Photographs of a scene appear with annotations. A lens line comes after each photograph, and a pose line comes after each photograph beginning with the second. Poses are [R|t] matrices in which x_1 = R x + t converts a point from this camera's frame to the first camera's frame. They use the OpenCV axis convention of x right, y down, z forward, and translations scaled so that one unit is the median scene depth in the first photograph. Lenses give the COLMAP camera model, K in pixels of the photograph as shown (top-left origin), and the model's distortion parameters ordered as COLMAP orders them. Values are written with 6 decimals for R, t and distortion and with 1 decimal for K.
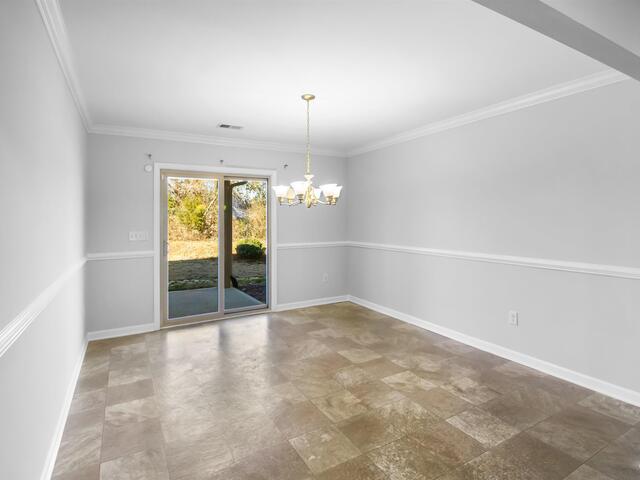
lens RADIAL K [[343.0, 0, 322.0], [0, 343.0, 237.9], [0, 0, 1]] dist [-0.028441, -0.003478]
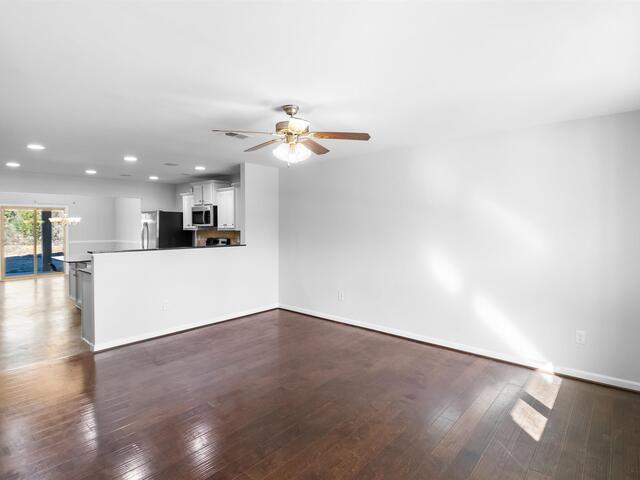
lens RADIAL K [[343.0, 0, 318.6], [0, 343.0, 241.6], [0, 0, 1]] dist [-0.028441, -0.003478]
pose [[0.944246, -0.015279, 0.328885, 0.208498], [0.017498, 0.999840, -0.003788, 0.018652], [-0.328774, 0.009332, 0.944362, -0.474200]]
